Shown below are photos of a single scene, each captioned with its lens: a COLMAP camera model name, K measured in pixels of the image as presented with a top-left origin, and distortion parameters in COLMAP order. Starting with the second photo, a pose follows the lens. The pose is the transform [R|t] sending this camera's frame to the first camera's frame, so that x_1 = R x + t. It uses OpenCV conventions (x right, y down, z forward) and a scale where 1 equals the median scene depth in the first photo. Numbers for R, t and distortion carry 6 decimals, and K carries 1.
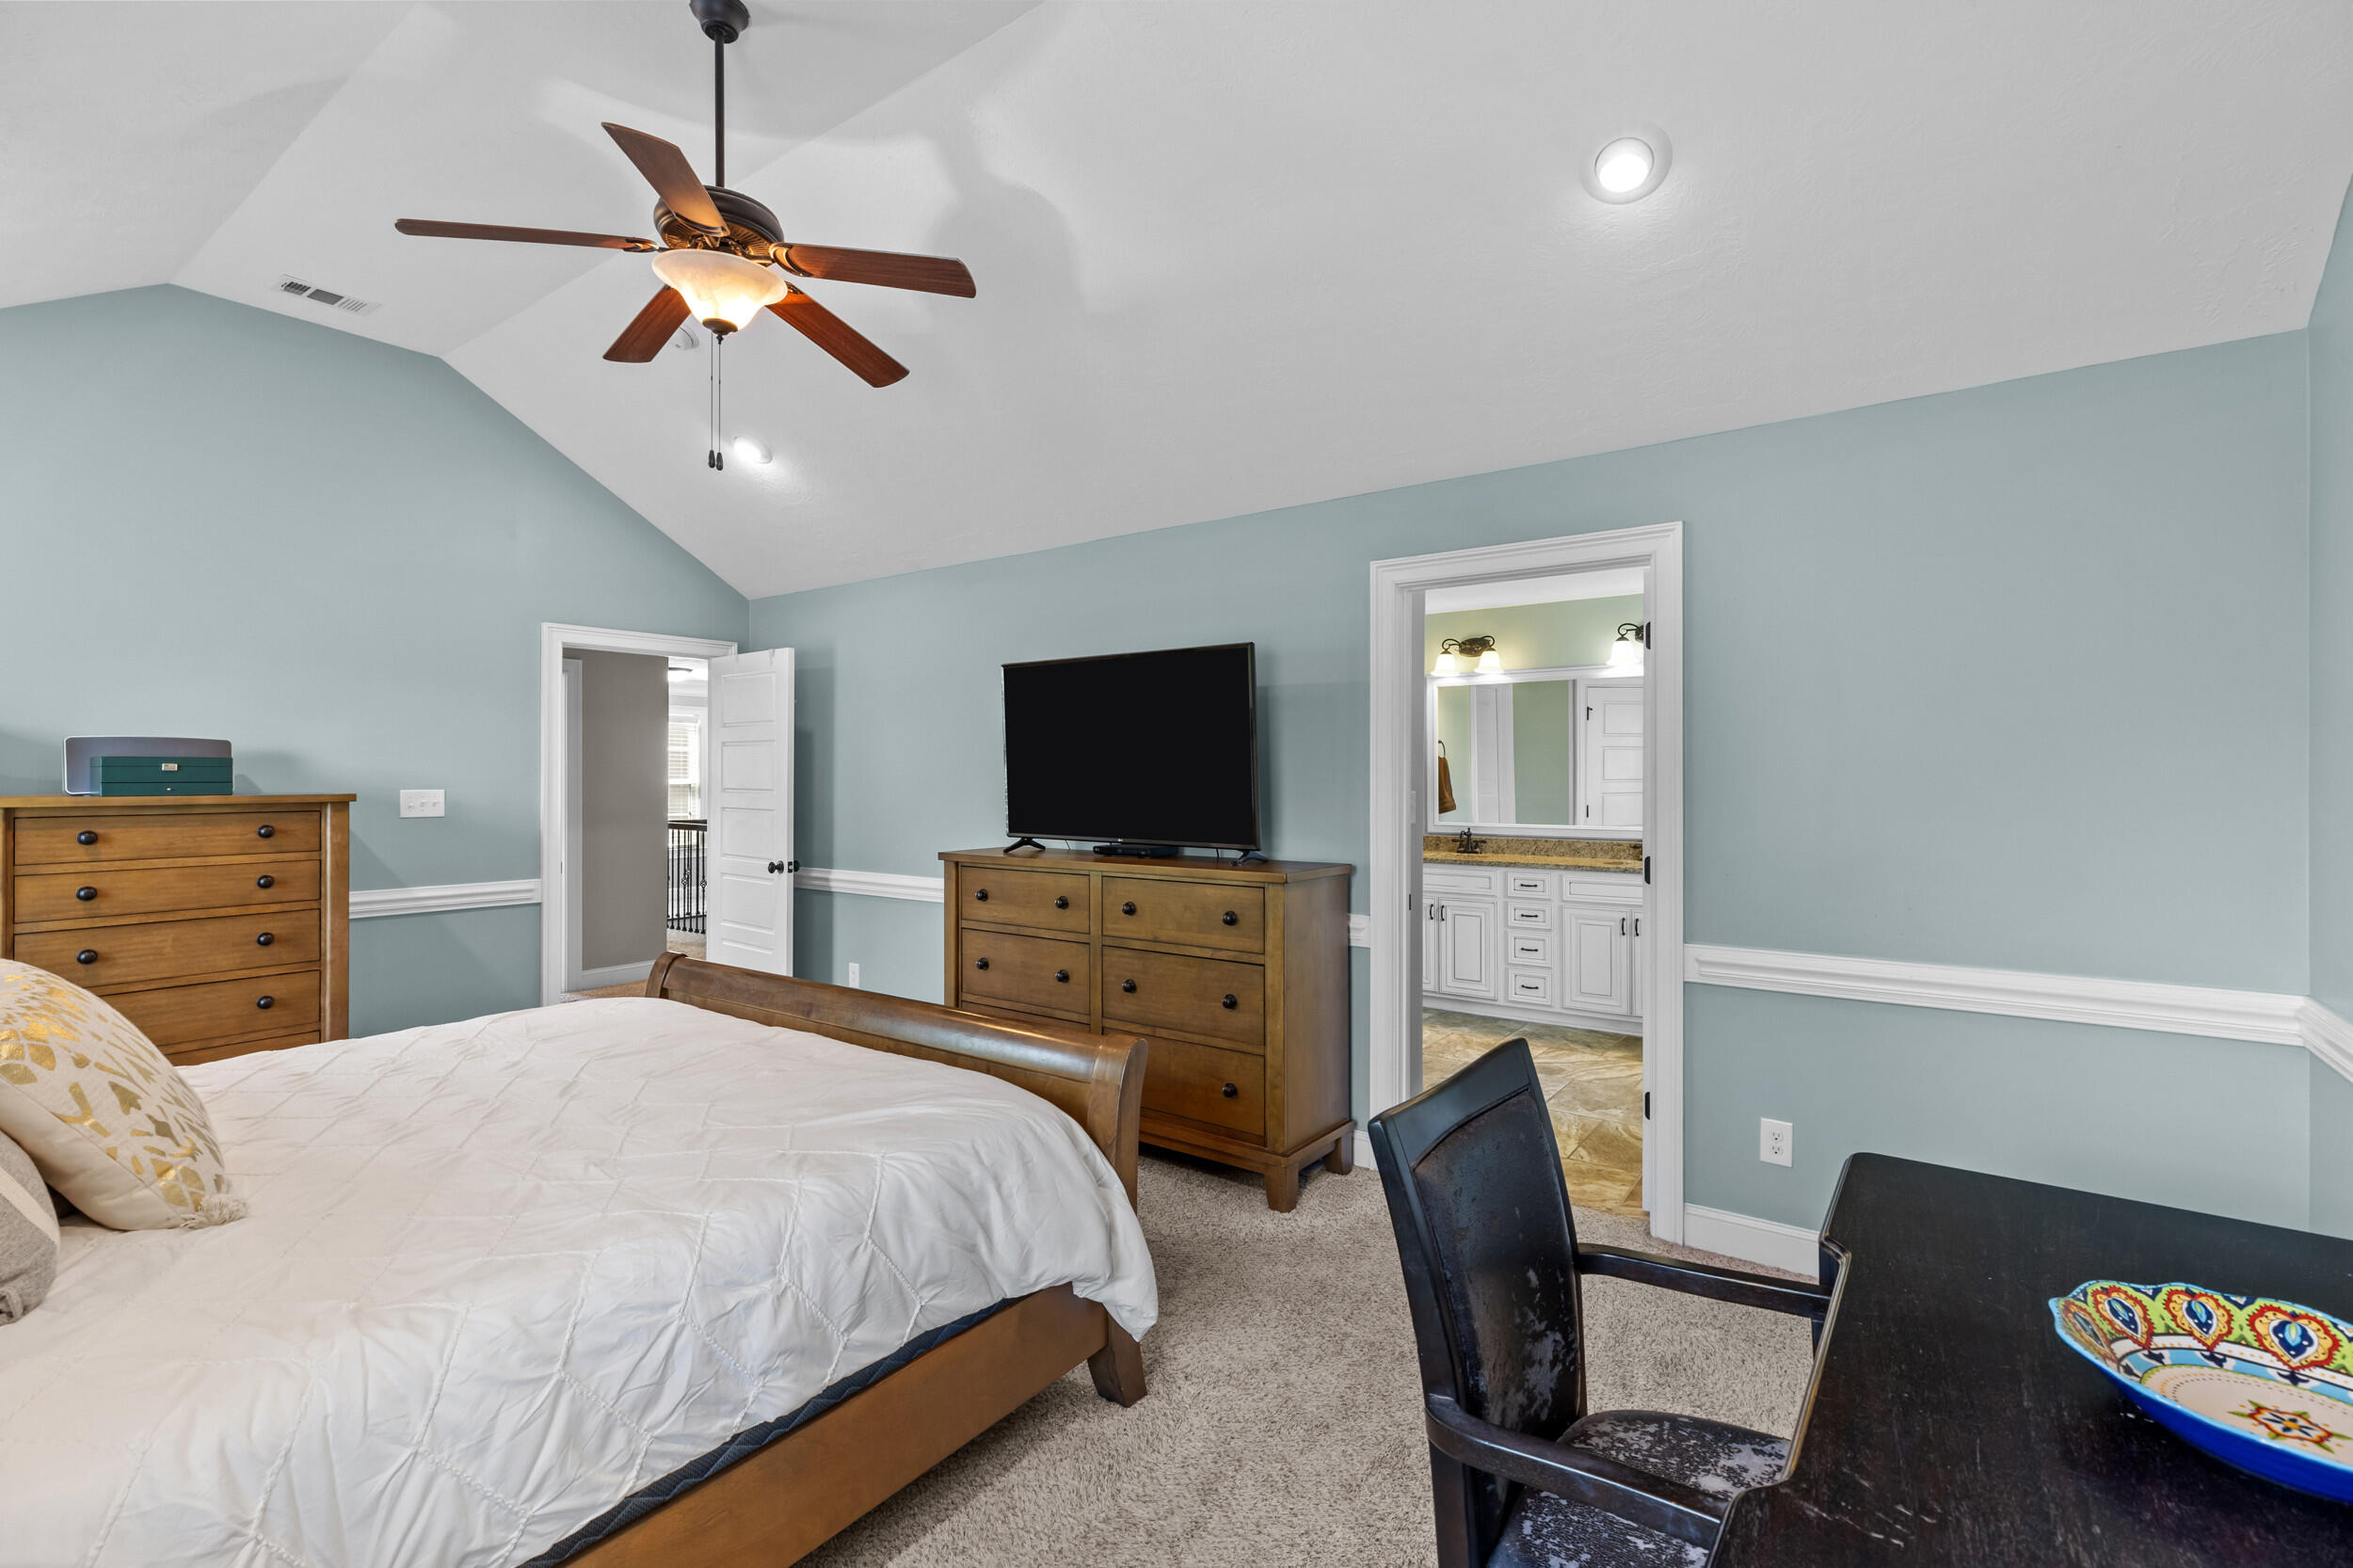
lens RADIAL K [[1048.3, 0, 1175.1], [0, 1048.3, 782.7], [0, 0, 1]] dist [0.005459, 0.000117]
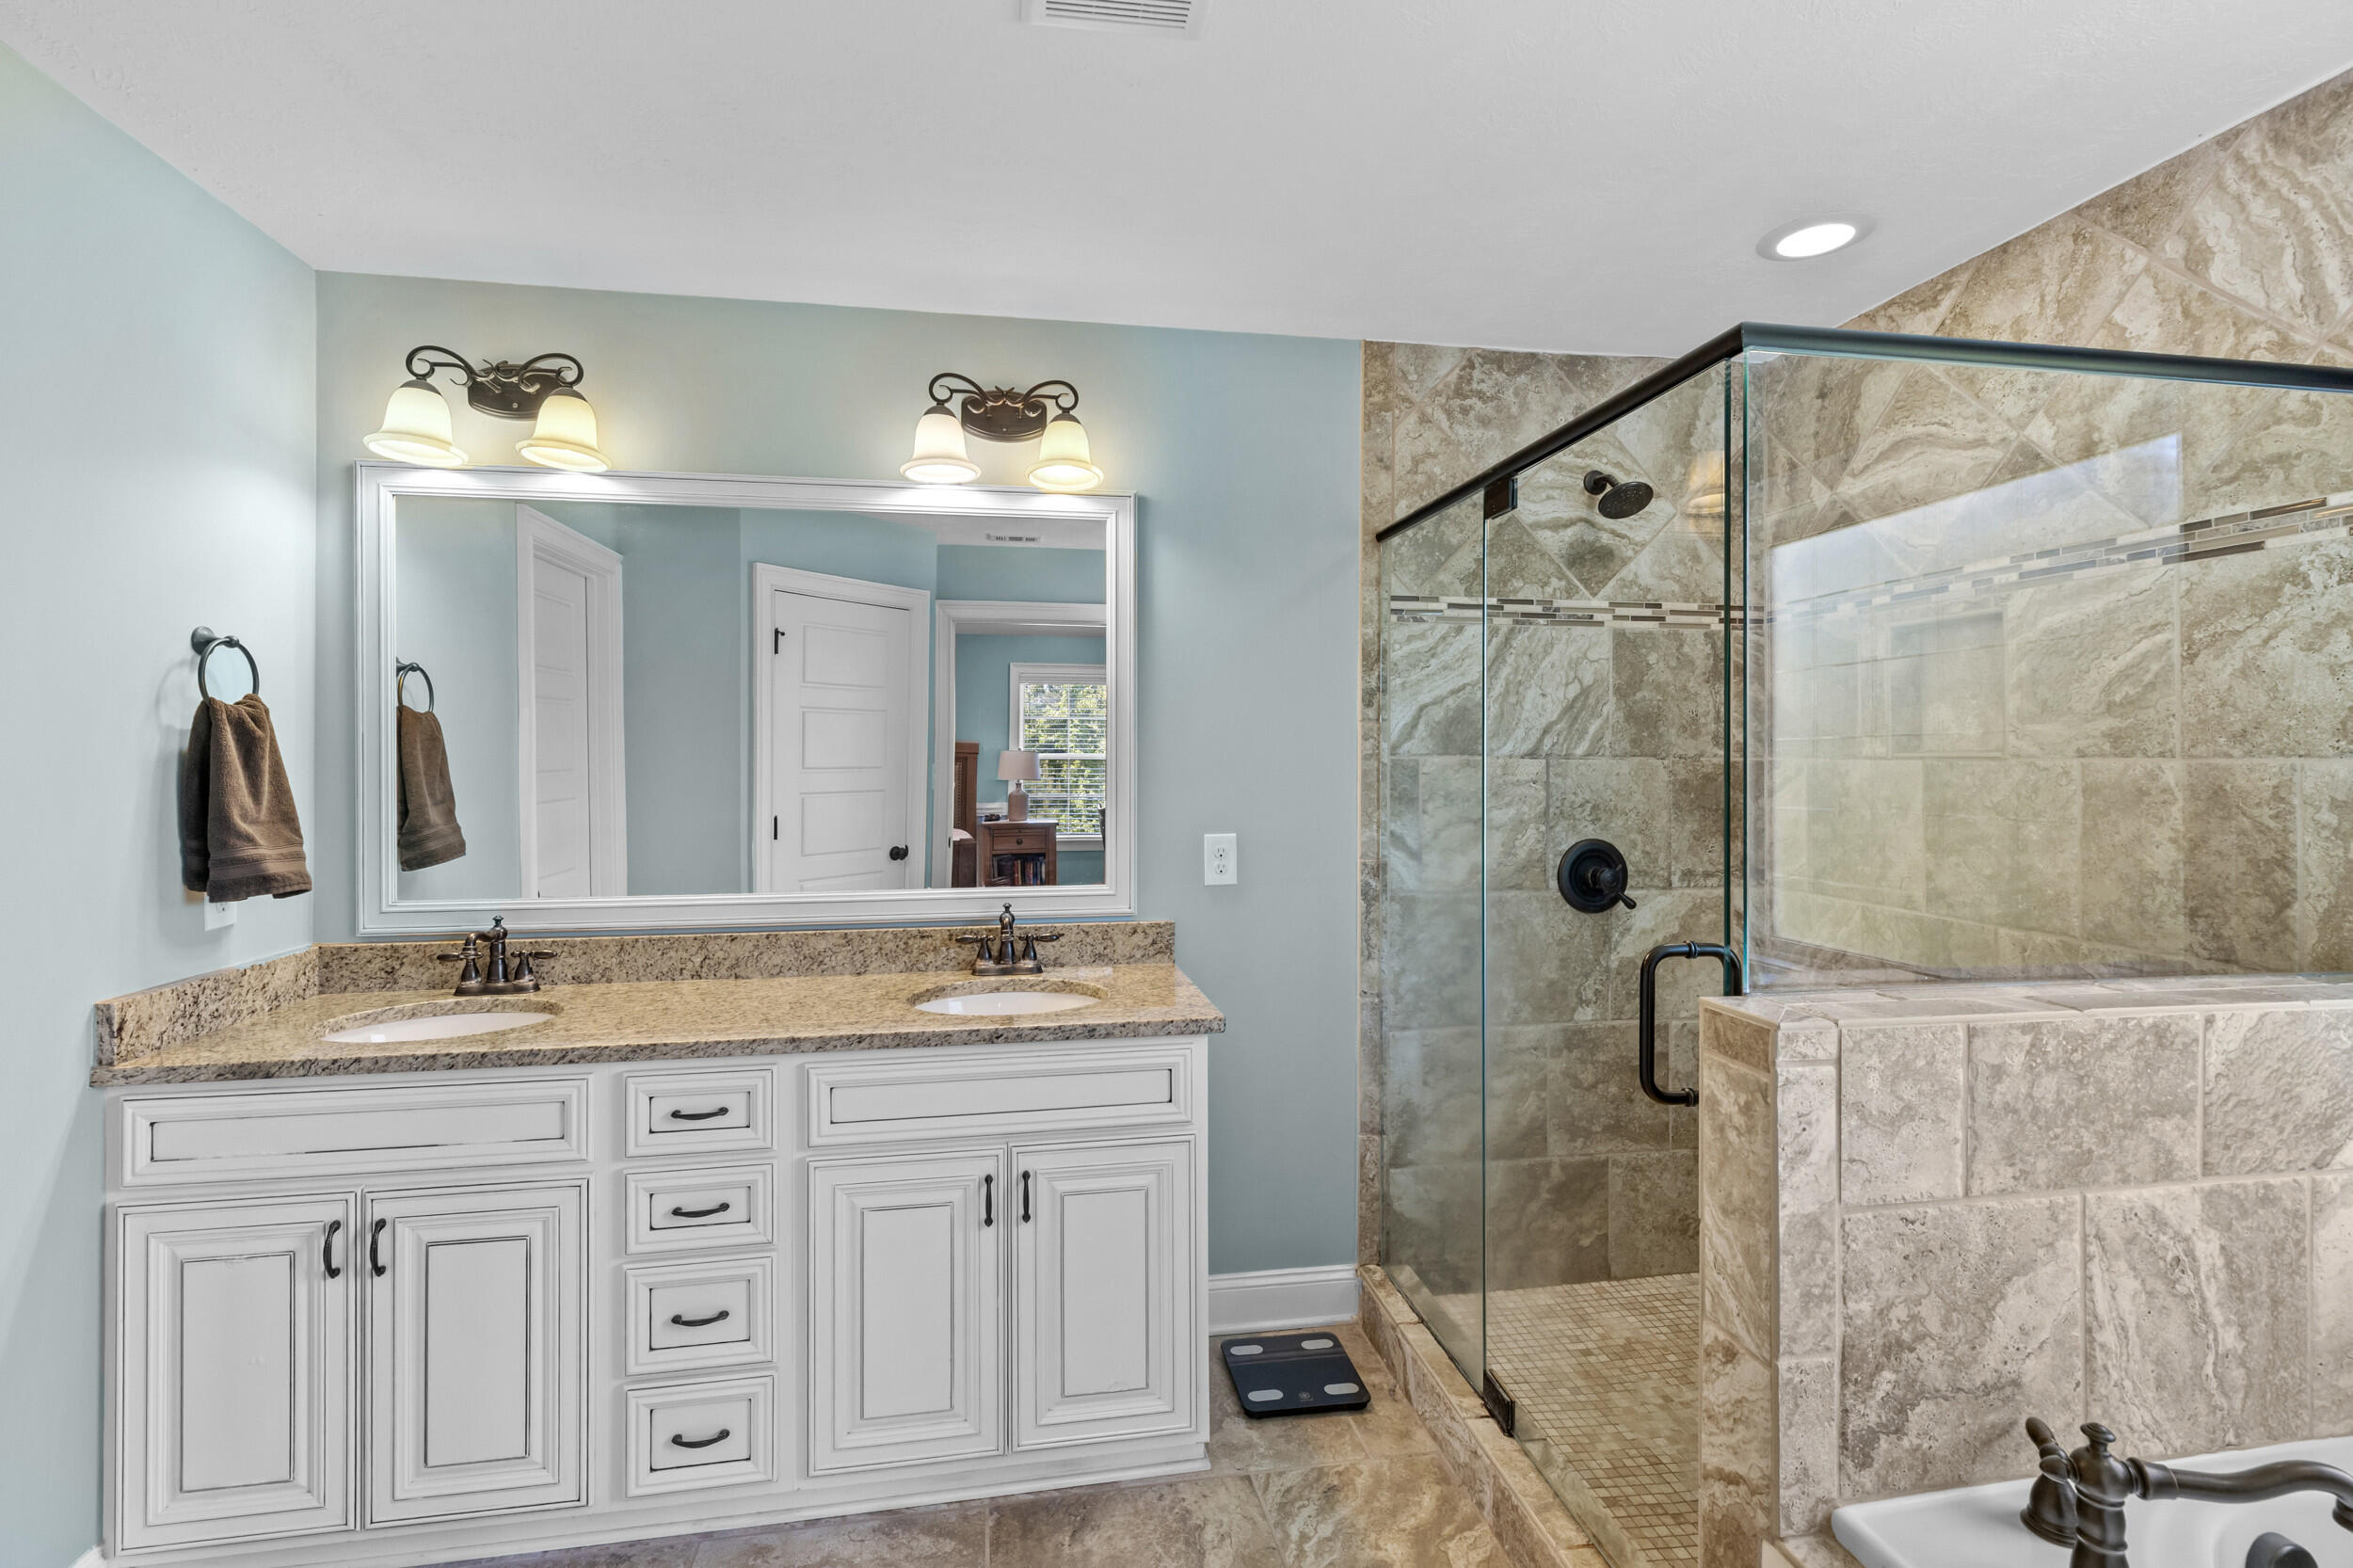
lens RADIAL K [[1048.3, 0, 1167.5], [0, 1048.3, 771.5], [0, 0, 1]] dist [0.005459, 0.000117]
pose [[0.706466, -0.002913, 0.707741, 0.175720], [0.003657, 0.999993, 0.000465, -0.002085], [-0.707738, 0.002260, 0.706472, 0.556652]]
